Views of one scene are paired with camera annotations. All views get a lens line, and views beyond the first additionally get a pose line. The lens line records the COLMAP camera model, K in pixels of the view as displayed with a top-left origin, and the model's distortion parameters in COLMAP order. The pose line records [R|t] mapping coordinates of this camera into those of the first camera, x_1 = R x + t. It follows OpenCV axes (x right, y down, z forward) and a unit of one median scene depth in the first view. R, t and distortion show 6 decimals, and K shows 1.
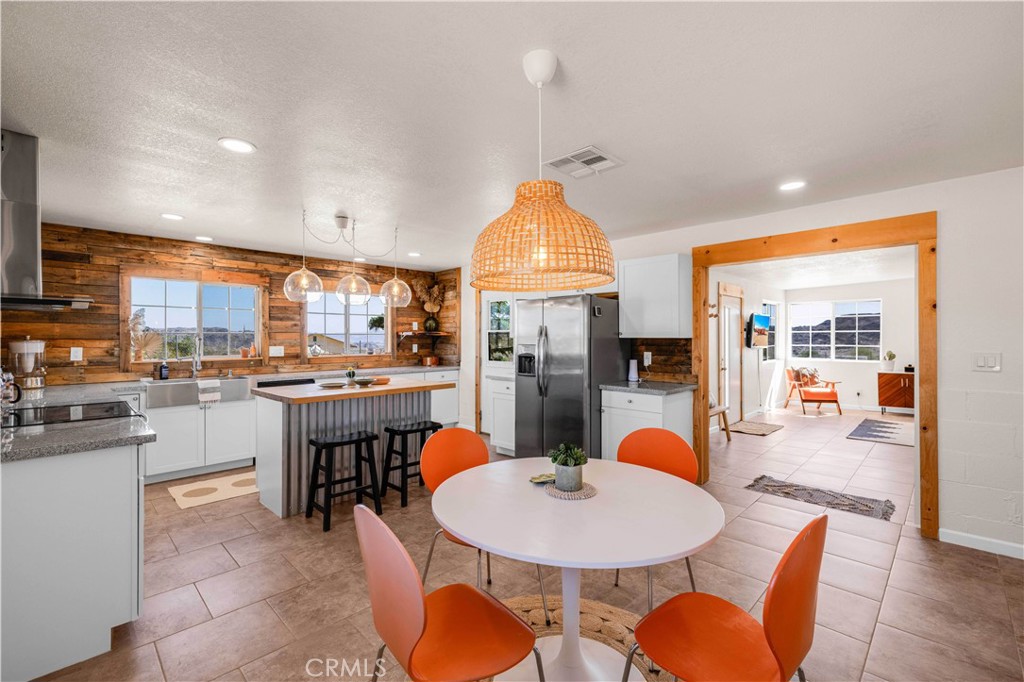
lens RADIAL K [[442.4, 0, 498.8], [0, 442.4, 336.1], [0, 0, 1]] dist [0.003338, 0.000462]
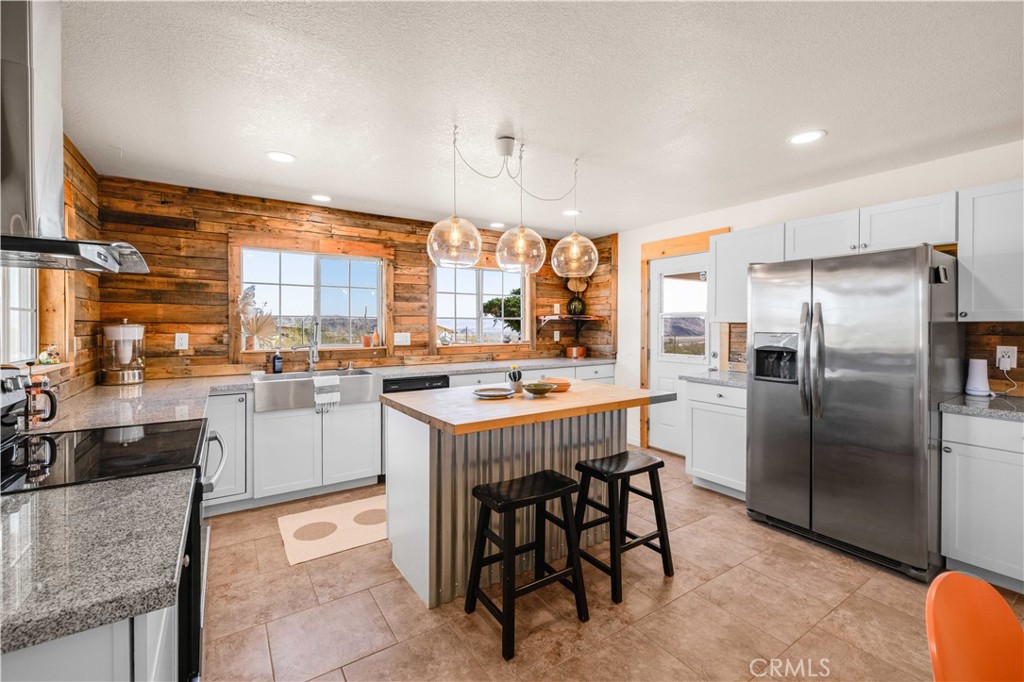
lens RADIAL K [[431.3, 0, 505.4], [0, 431.3, 324.5], [0, 0, 1]] dist [0.001292, 0.000435]
pose [[0.981095, 0.001406, -0.193523, -0.196287], [-0.000752, 0.999994, 0.003454, 0.005840], [0.193527, -0.003243, 0.981090, 0.312287]]
